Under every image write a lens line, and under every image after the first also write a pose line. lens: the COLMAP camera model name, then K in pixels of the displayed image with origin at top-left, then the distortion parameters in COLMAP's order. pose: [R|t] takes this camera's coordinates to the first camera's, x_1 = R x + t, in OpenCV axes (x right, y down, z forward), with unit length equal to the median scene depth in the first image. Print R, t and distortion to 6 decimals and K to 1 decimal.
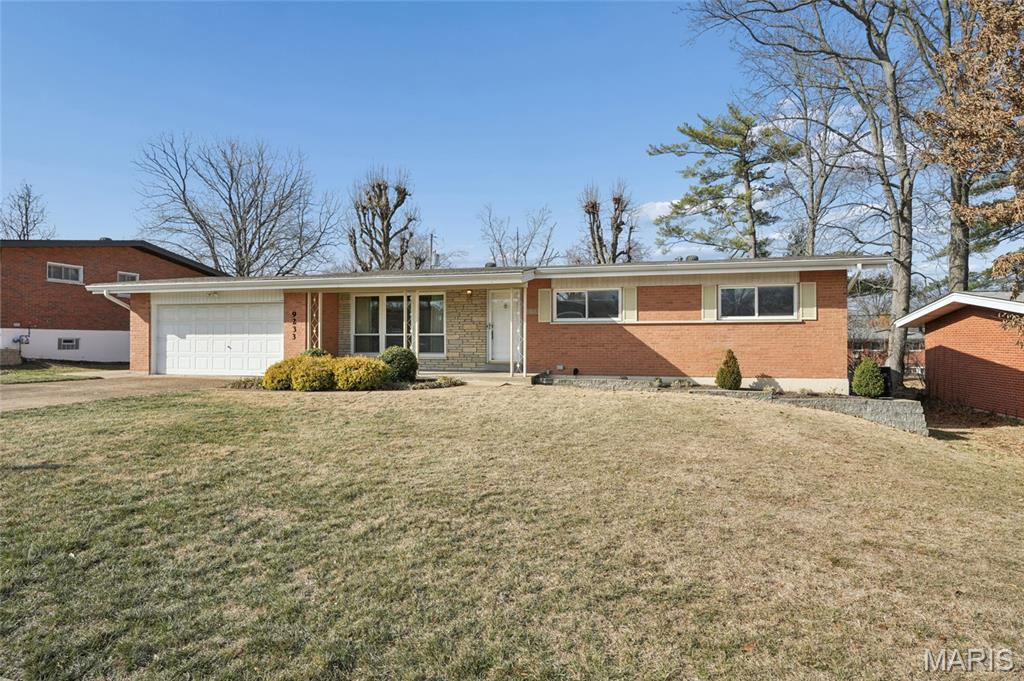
lens RADIAL K [[556.5, 0, 512.2], [0, 556.5, 338.6], [0, 0, 1]] dist [0.003903, 0.000508]
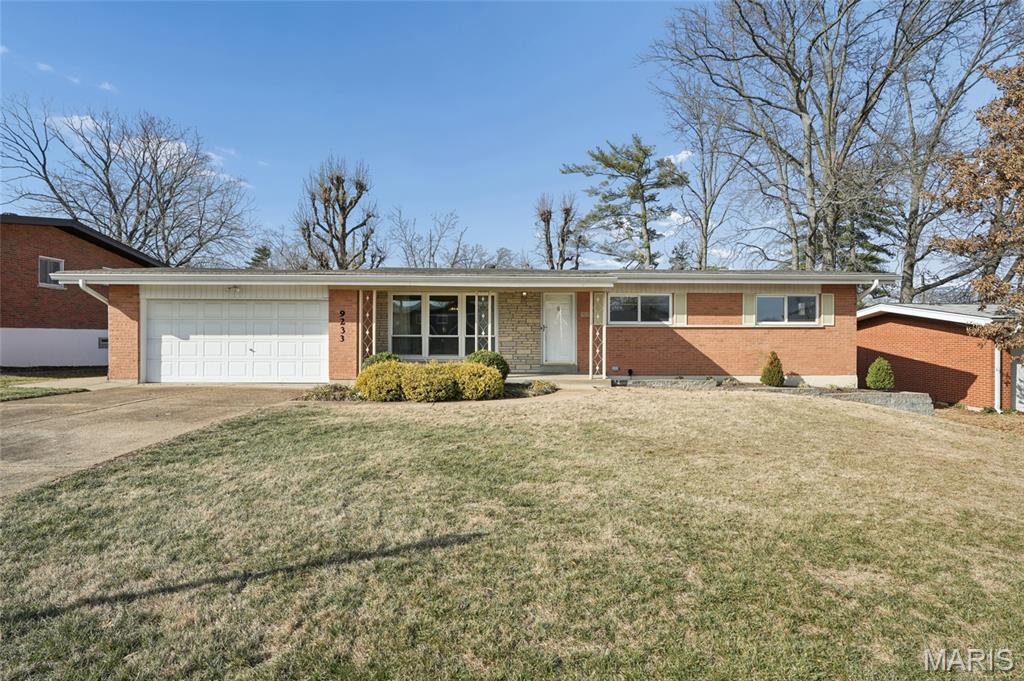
lens RADIAL K [[504.9, 0, 512.0], [0, 504.9, 341.7], [0, 0, 1]] dist [-0.003853, 0.000792]
pose [[0.961213, -0.000203, 0.275806, -0.345563], [-0.003527, 0.999909, 0.013027, -0.009784], [-0.275784, -0.013494, 0.961125, 0.139446]]
